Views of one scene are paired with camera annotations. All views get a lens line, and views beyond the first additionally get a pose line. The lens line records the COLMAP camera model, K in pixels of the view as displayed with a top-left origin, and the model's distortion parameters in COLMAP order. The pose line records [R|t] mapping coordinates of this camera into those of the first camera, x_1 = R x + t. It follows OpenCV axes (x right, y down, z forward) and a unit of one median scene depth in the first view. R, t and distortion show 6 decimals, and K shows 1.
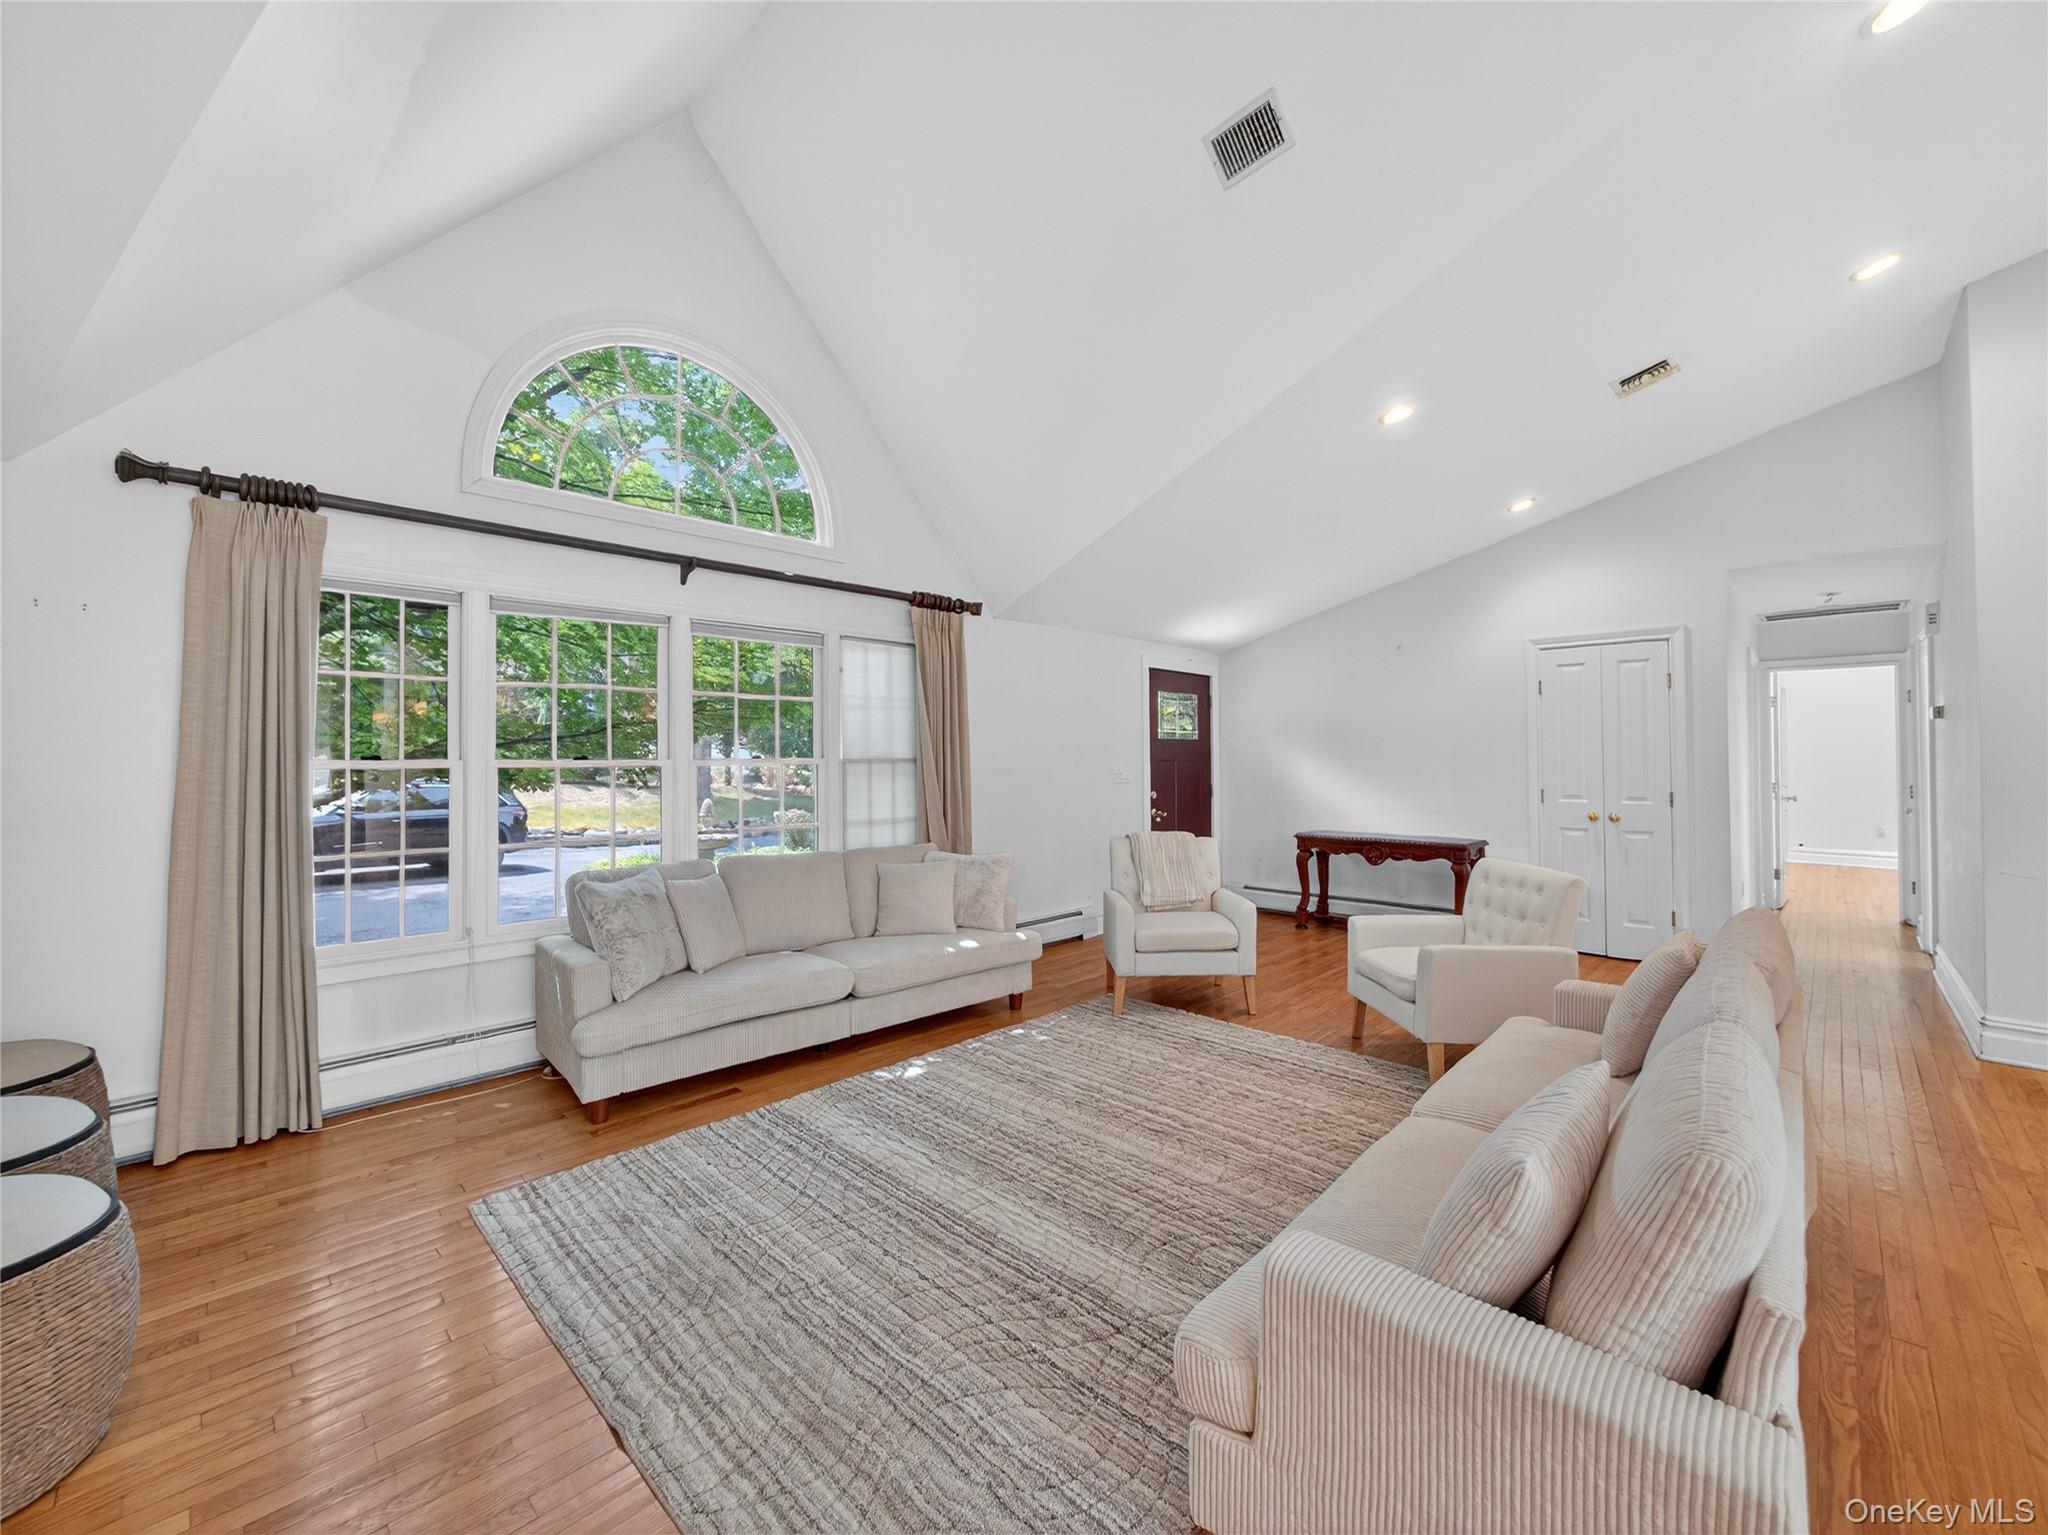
lens RADIAL K [[839.0, 0, 1034.1], [0, 839.0, 754.7], [0, 0, 1]] dist [-0.008694, 0.001409]
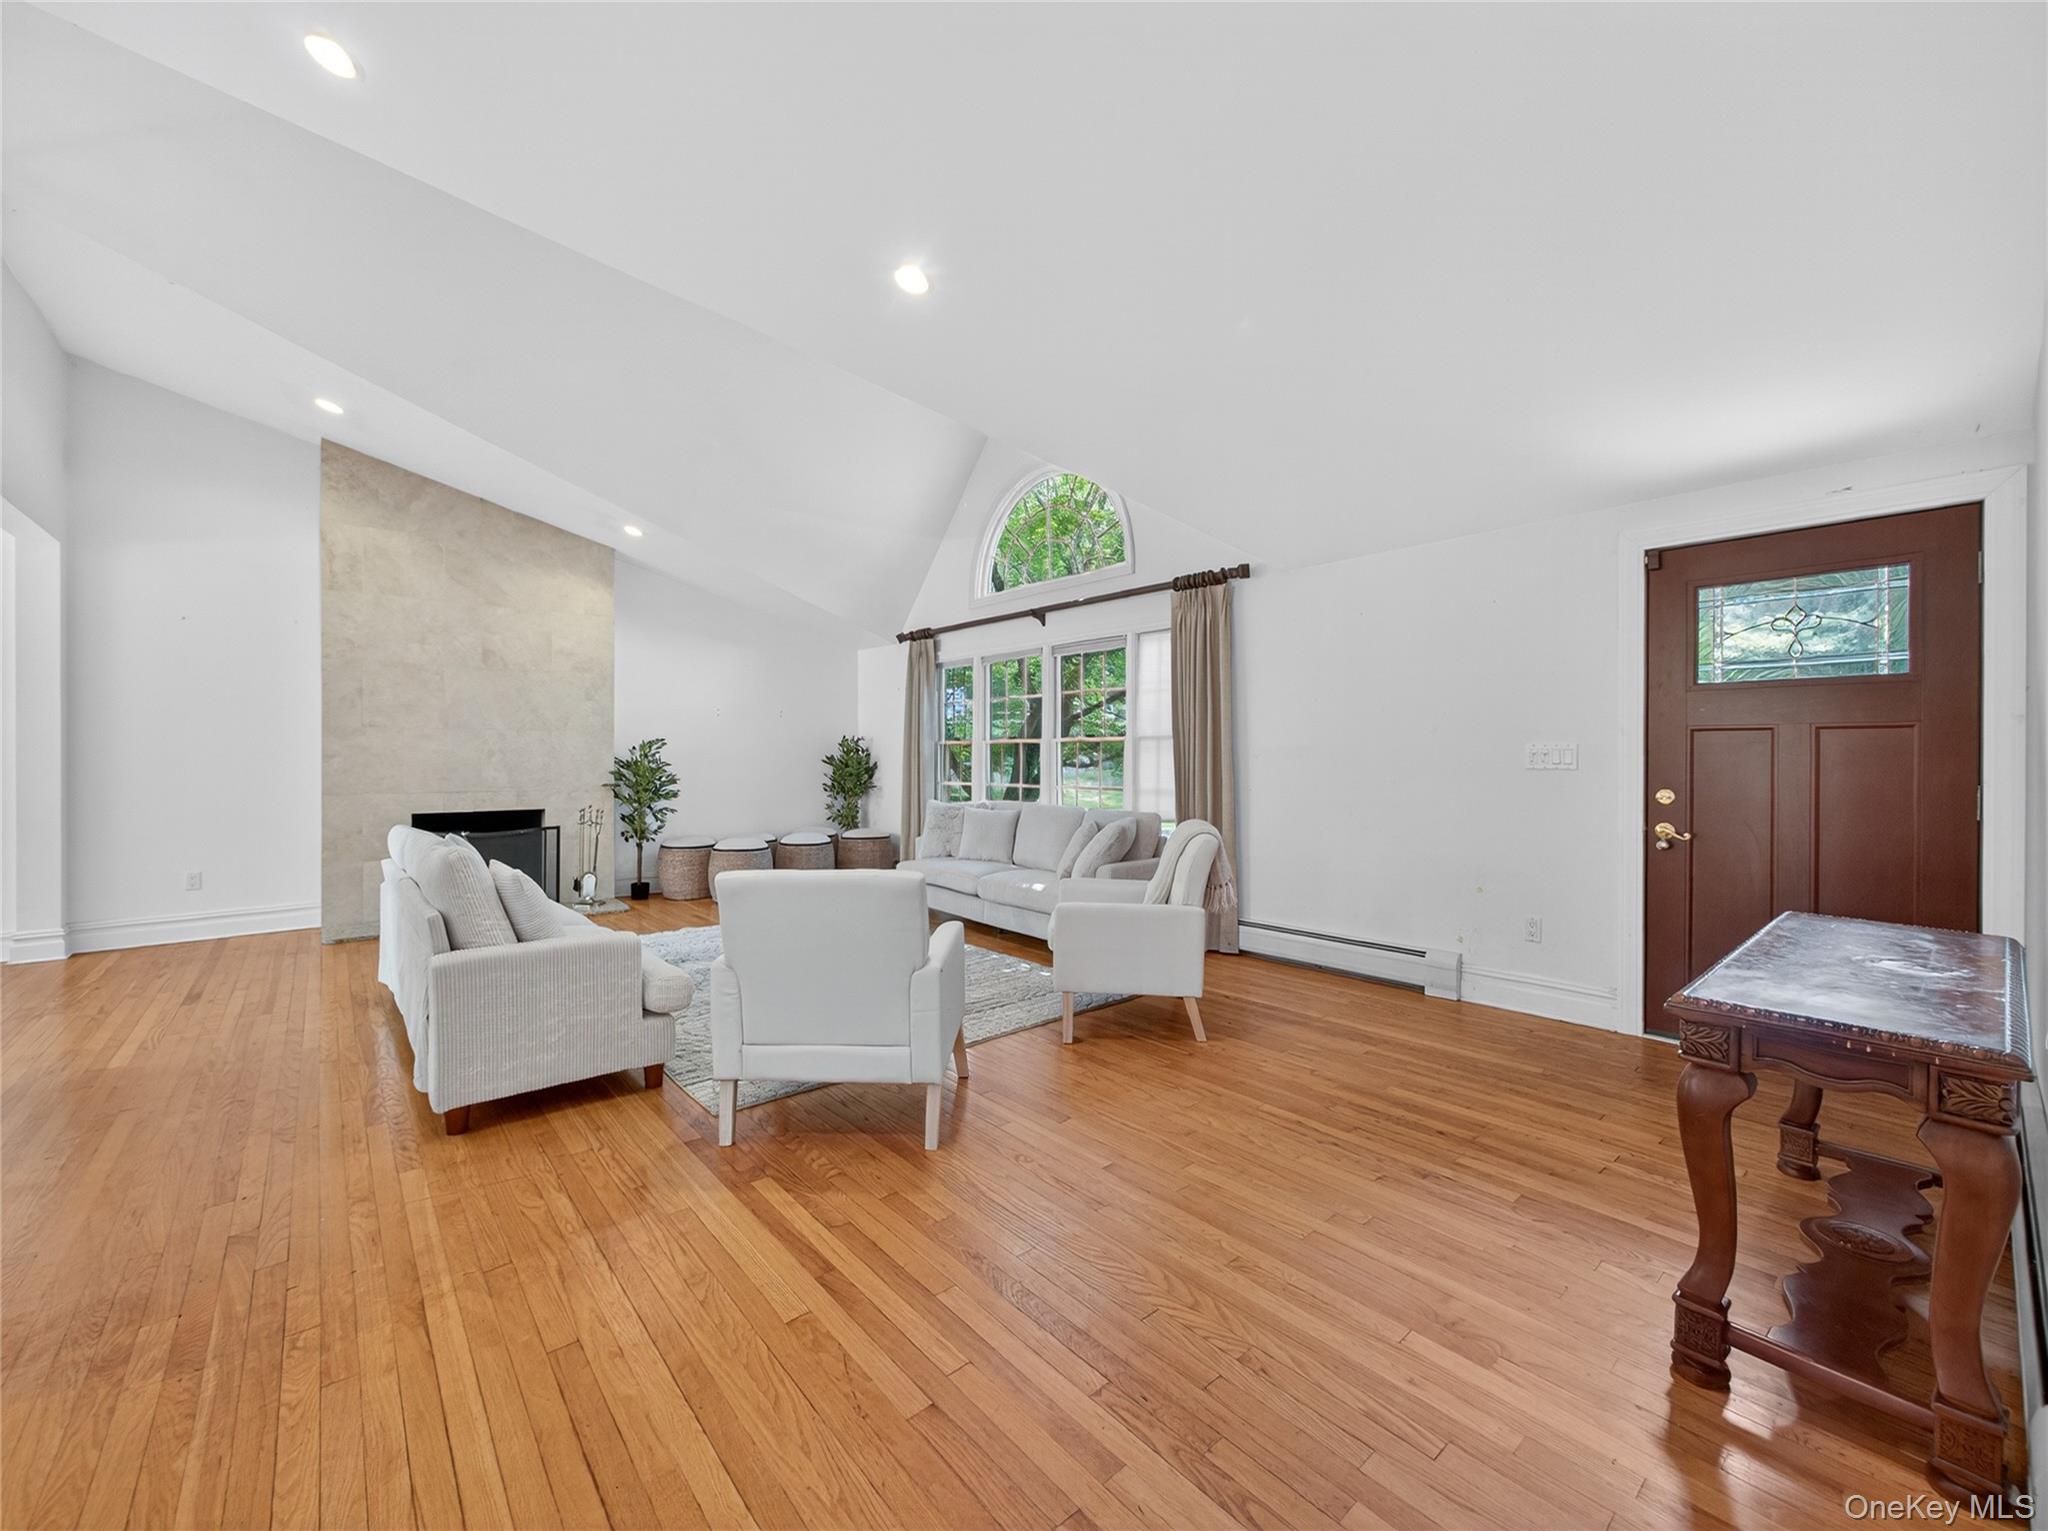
lens RADIAL K [[839.0, 0, 1023.2], [0, 839.0, 766.8], [0, 0, 1]] dist [-0.008694, 0.001409]
pose [[-0.085246, 0.018116, -0.996195, 1.129609], [0.006565, 0.999823, 0.017620, 0.030398], [0.996338, -0.005037, -0.085350, 1.082559]]
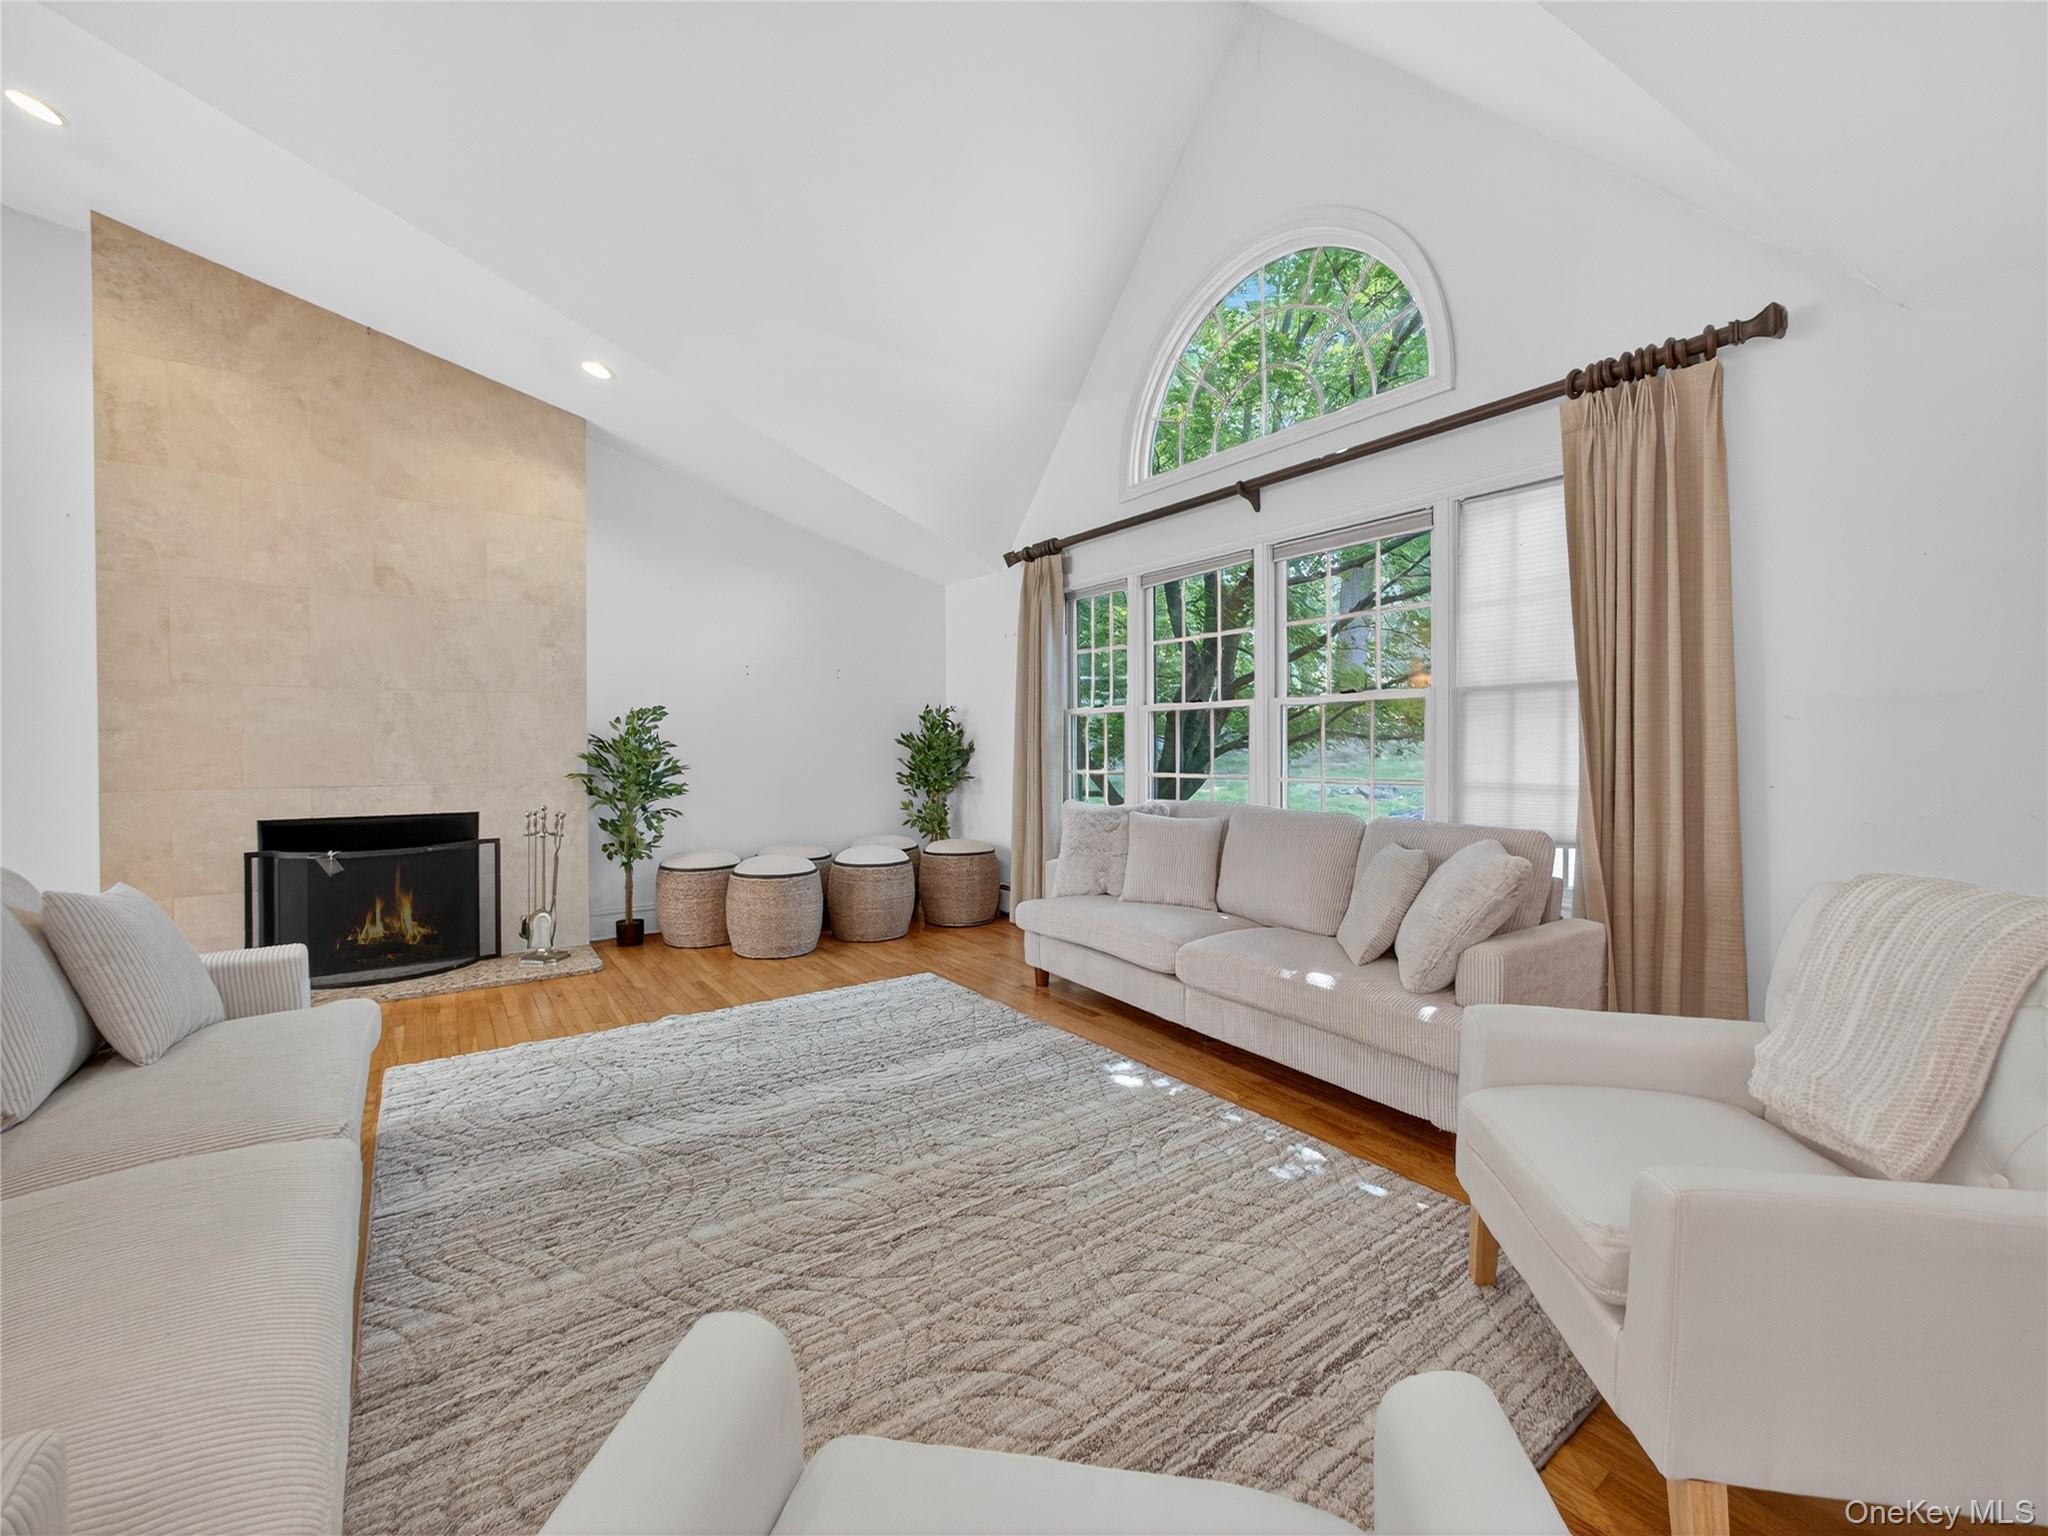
lens RADIAL K [[839.0, 0, 1041.9], [0, 839.0, 763.2], [0, 0, 1]] dist [-0.008694, 0.001409]
pose [[-0.152062, 0.025830, -0.988033, 0.545583], [0.009037, 0.999653, 0.024743, 0.052479], [0.988330, -0.005166, -0.152243, 0.893193]]
